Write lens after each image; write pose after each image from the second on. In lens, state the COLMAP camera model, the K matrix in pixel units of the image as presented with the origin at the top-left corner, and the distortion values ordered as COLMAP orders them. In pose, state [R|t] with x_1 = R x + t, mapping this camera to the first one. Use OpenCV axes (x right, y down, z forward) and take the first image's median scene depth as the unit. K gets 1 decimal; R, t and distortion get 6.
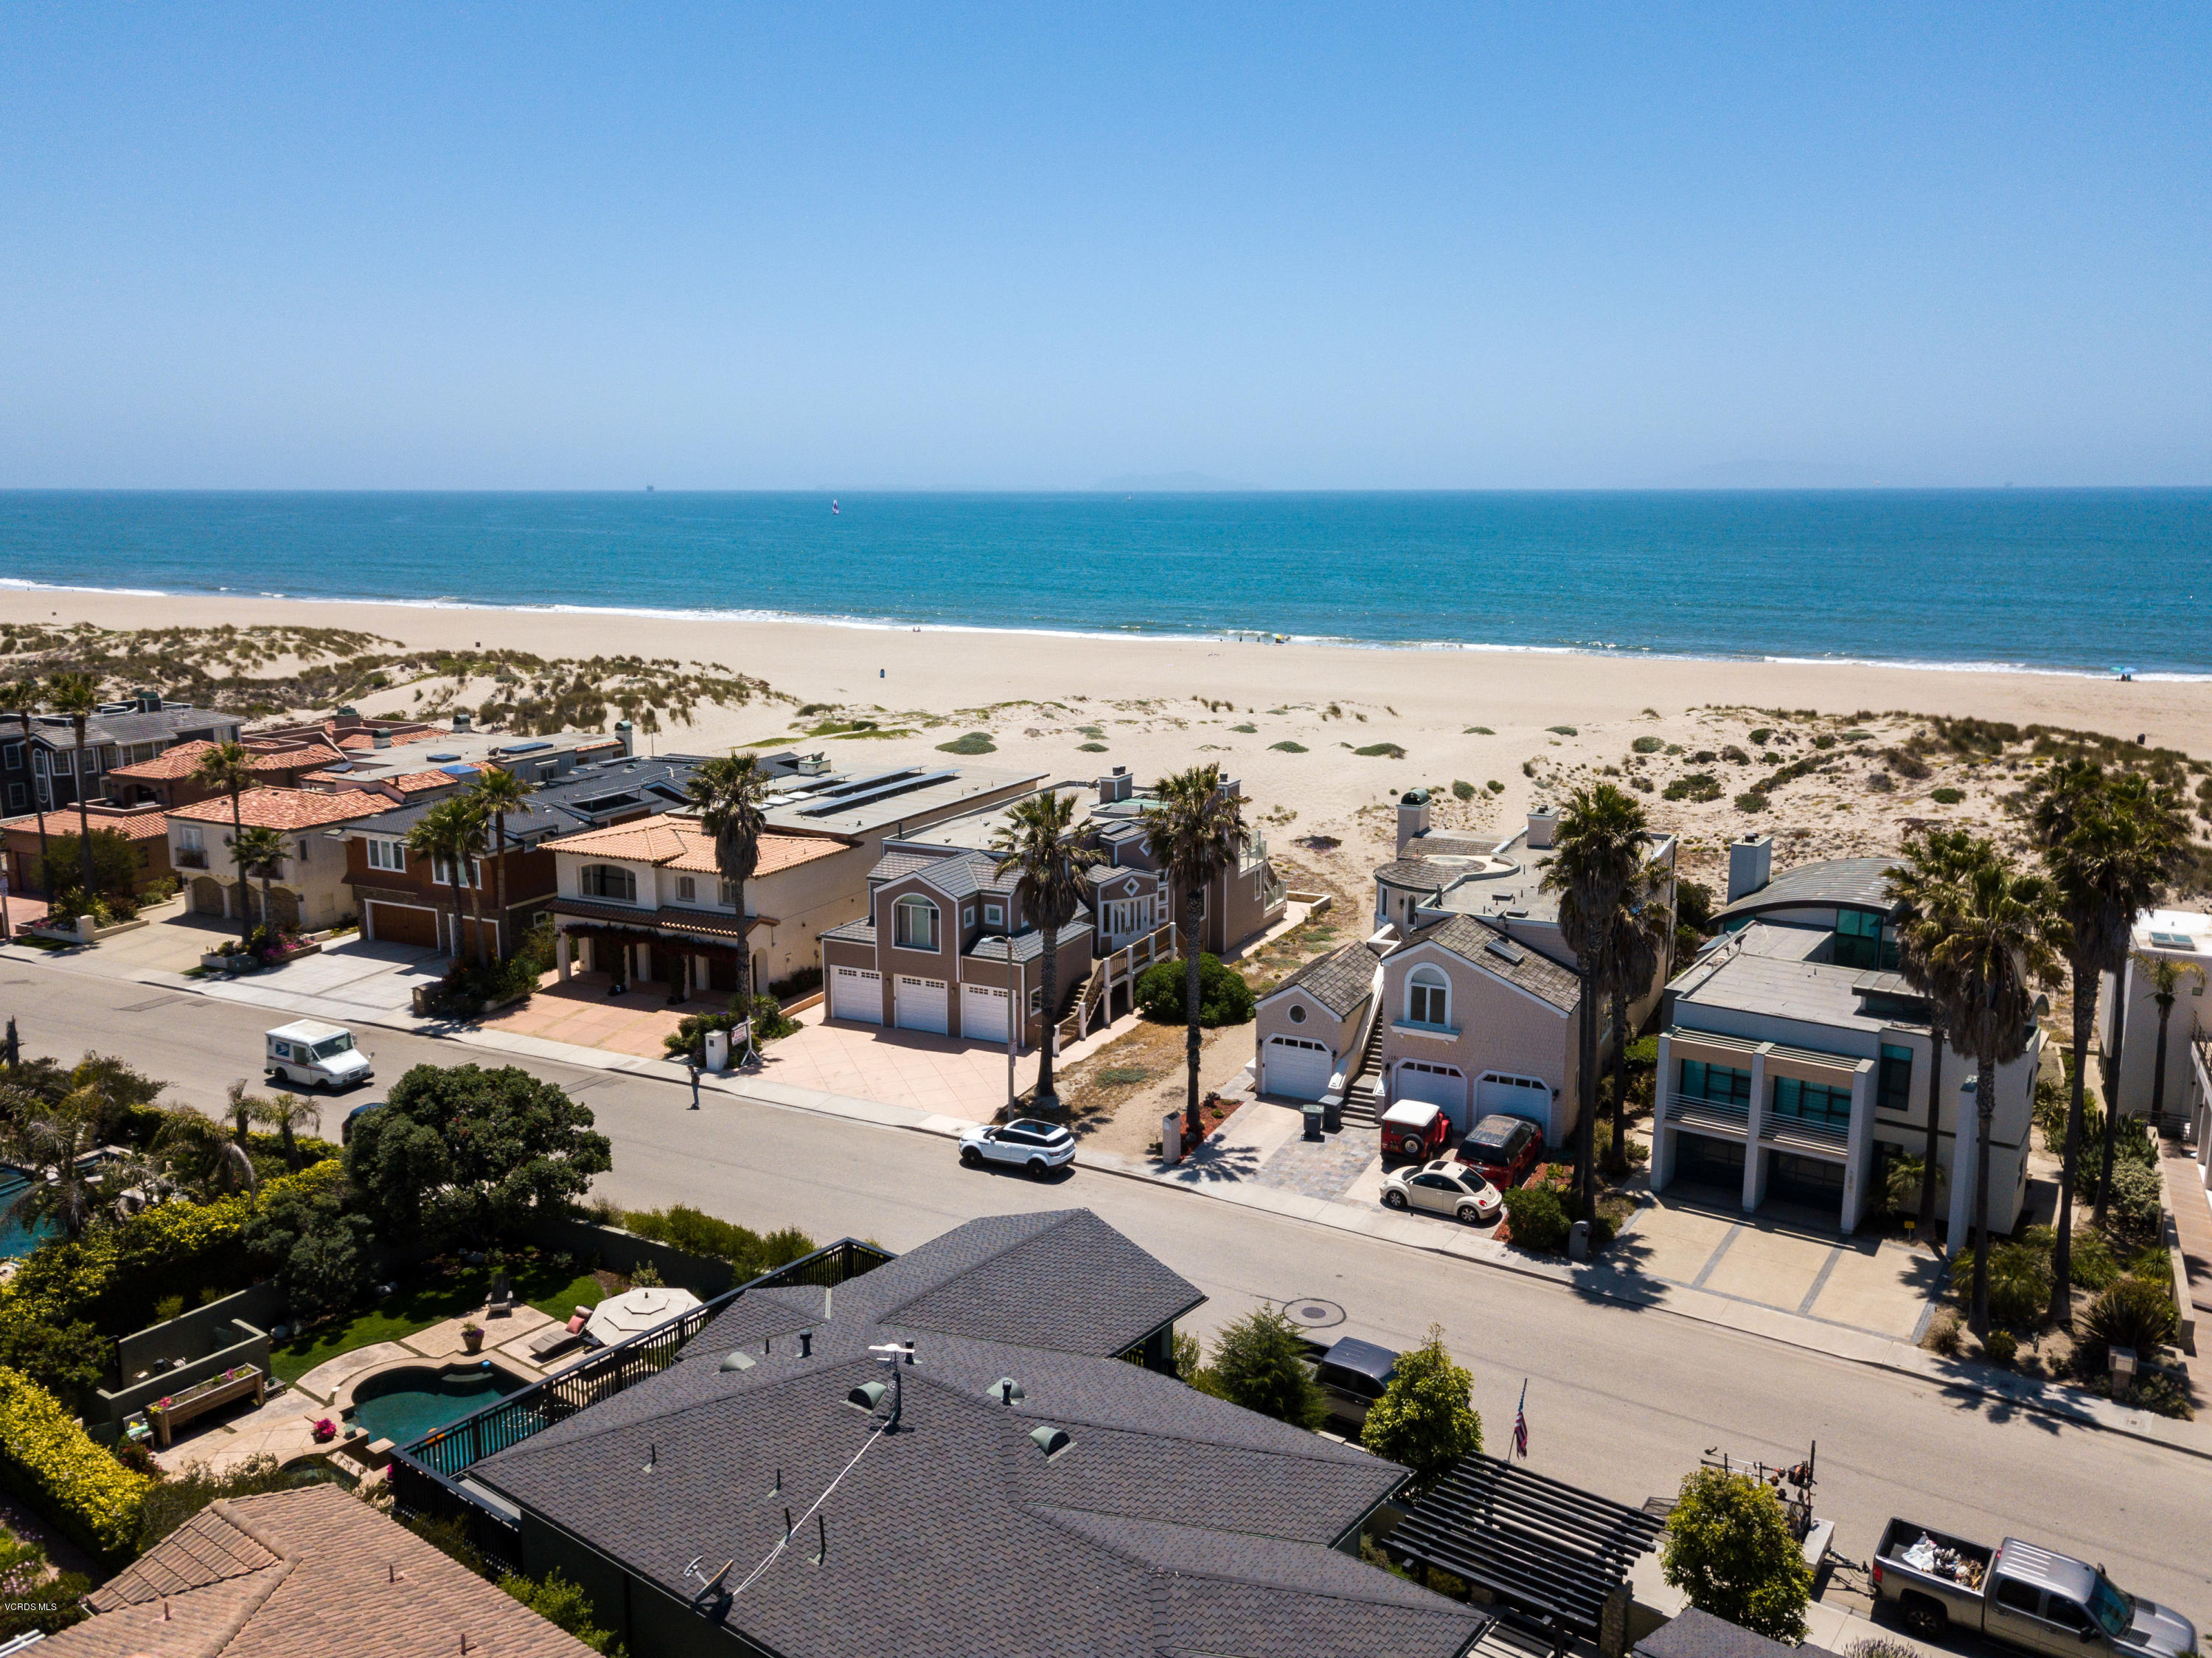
lens RADIAL K [[1738.8, 0, 1106.0], [0, 1738.8, 829.0], [0, 0, 1]] dist [0.027075, -0.009077]
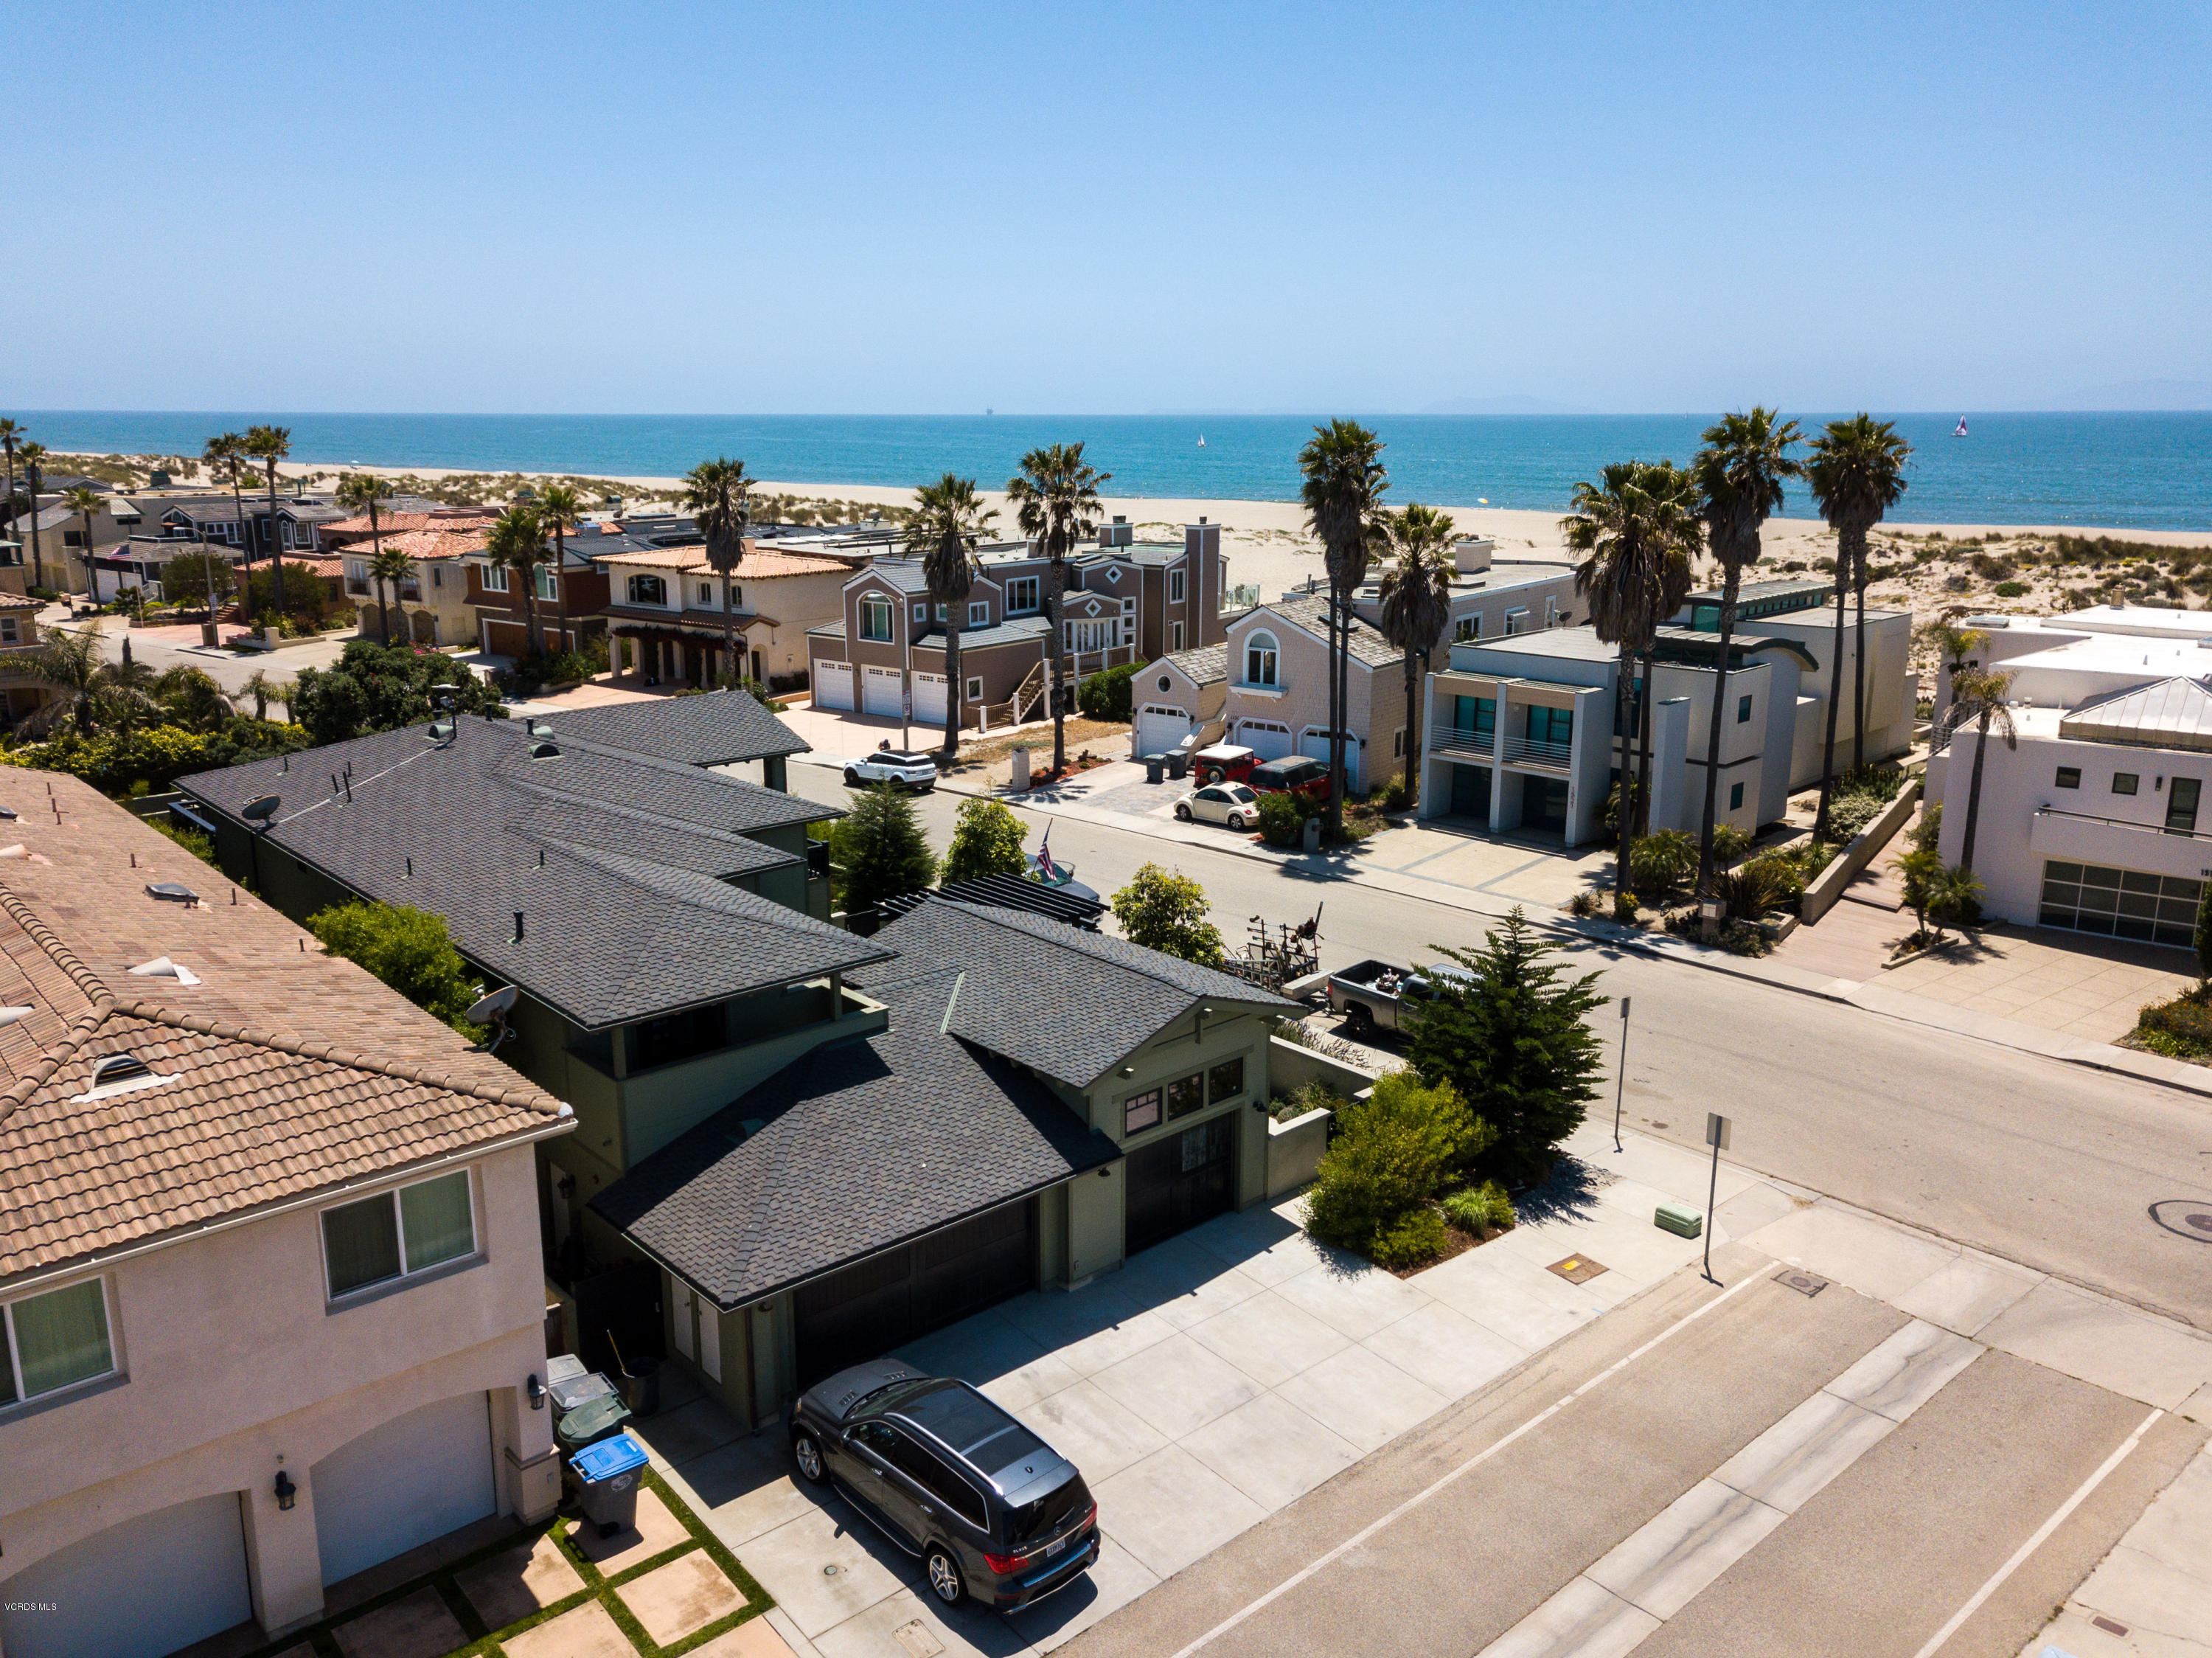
lens RADIAL K [[1702.2, 0, 1106.0], [0, 1702.2, 829.0], [0, 0, 1]] dist [0.034914, -0.004703]
pose [[0.981925, 0.043439, -0.184216, 0.249815], [-0.035298, 0.998260, 0.047244, 0.133344], [0.185948, -0.039888, 0.981750, -0.079693]]
